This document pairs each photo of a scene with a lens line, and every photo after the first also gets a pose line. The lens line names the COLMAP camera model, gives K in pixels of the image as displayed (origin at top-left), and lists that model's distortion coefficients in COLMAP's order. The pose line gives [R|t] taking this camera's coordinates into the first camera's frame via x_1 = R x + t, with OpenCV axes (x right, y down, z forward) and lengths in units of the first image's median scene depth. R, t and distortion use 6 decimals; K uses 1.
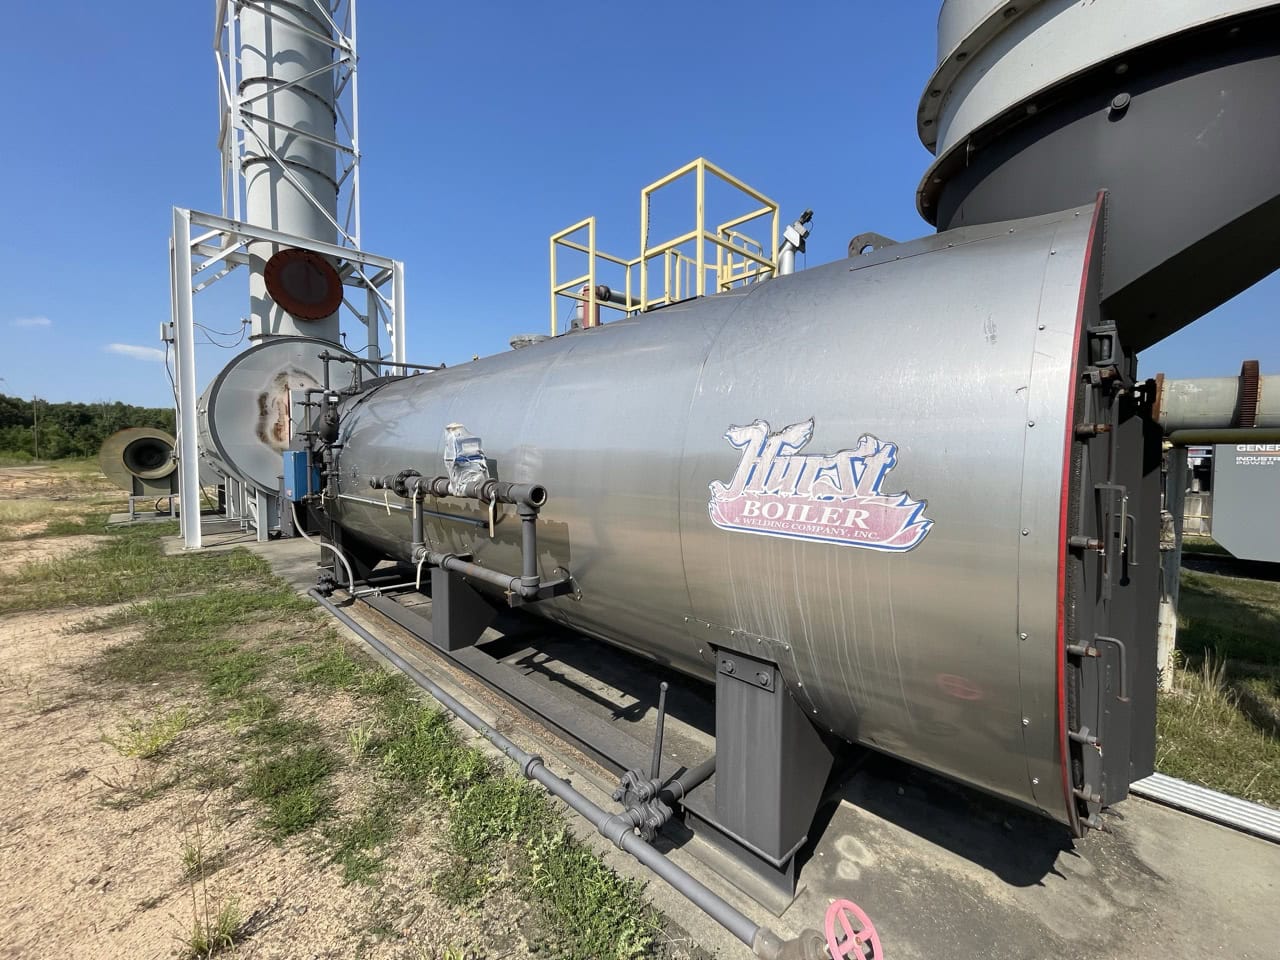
lens RADIAL K [[521.7, 0, 640.0], [0, 521.7, 480.0], [0, 0, 1]] dist [-0.000074, 0.000499]
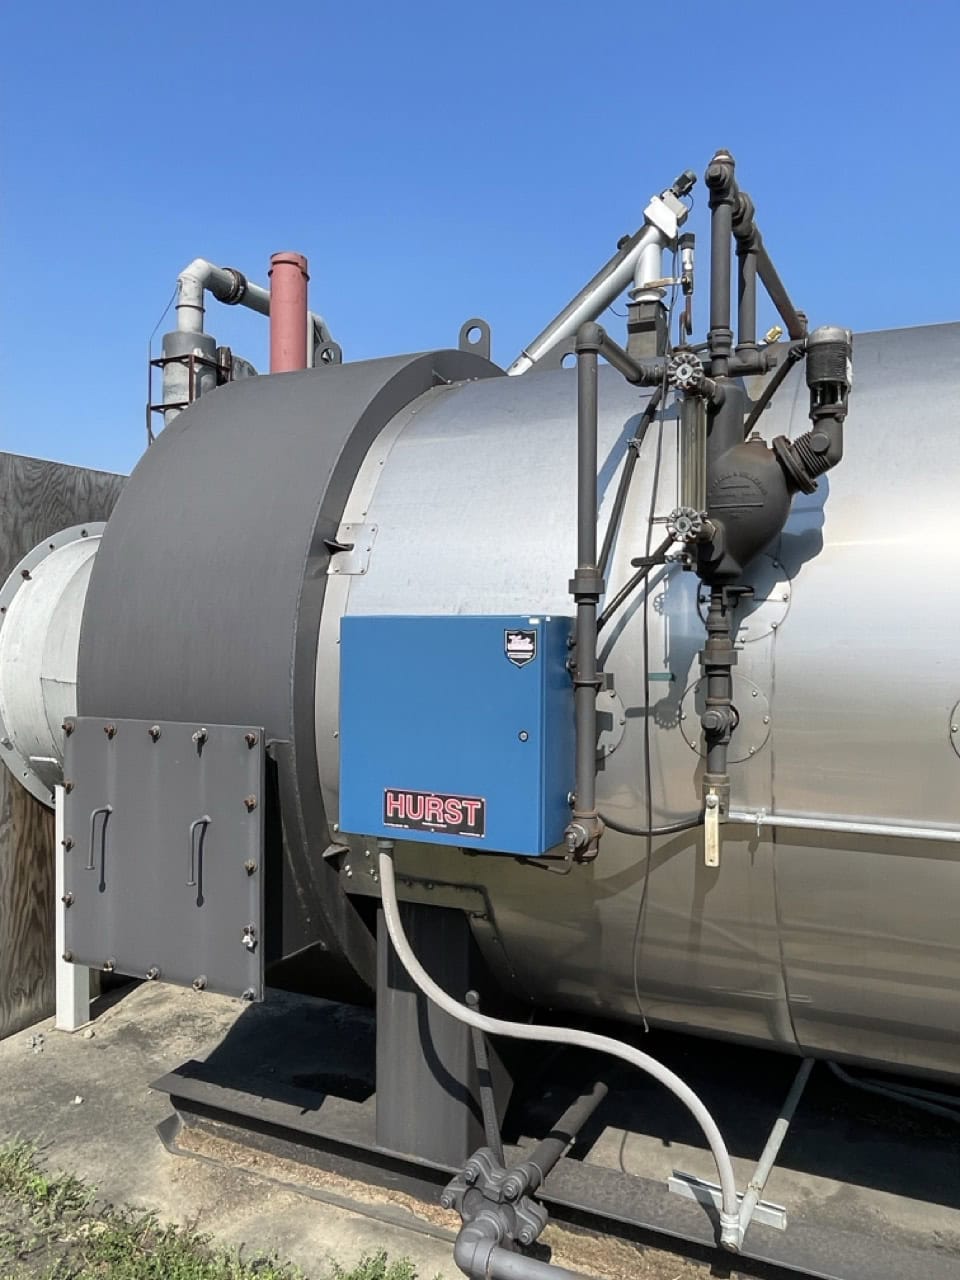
lens RADIAL K [[966.3, 0, 480.0], [0, 966.3, 640.0], [0, 0, 1]] dist [-0.002127, 0.001530]
pose [[0.938969, 0.002093, 0.343997, -1.041936], [0.011488, 0.999233, -0.037437, -0.039635], [-0.343811, 0.039104, 0.938224, 0.827892]]
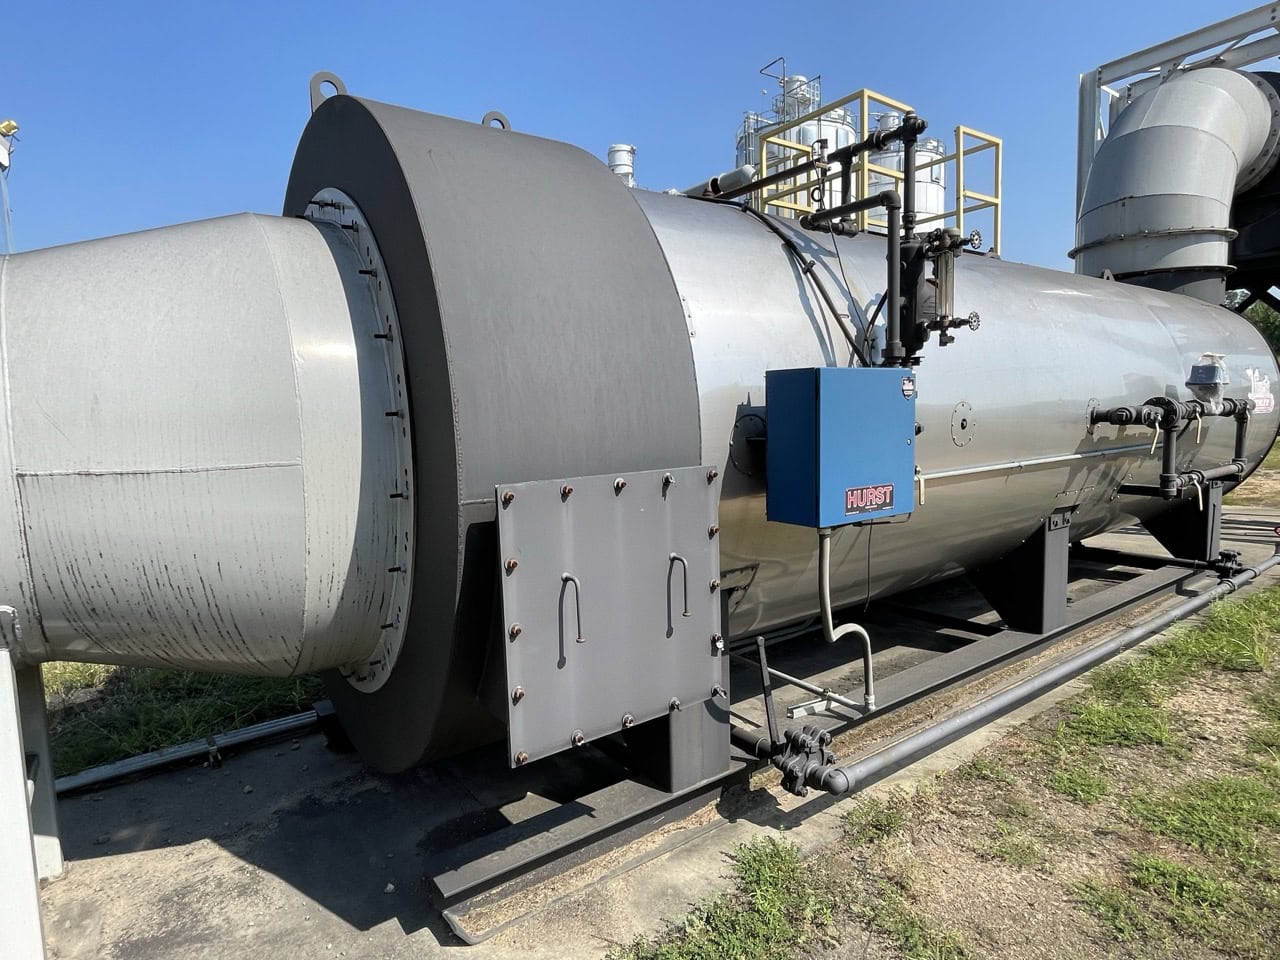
lens RADIAL K [[715.0, 0, 640.0], [0, 715.0, 480.0], [0, 0, 1]] dist [-0.001249, -0.000438]
pose [[0.138308, -0.101817, 0.985142, -1.478888], [0.077372, 0.992772, 0.091743, -0.049697], [-0.987362, 0.063534, 0.145186, 1.420658]]
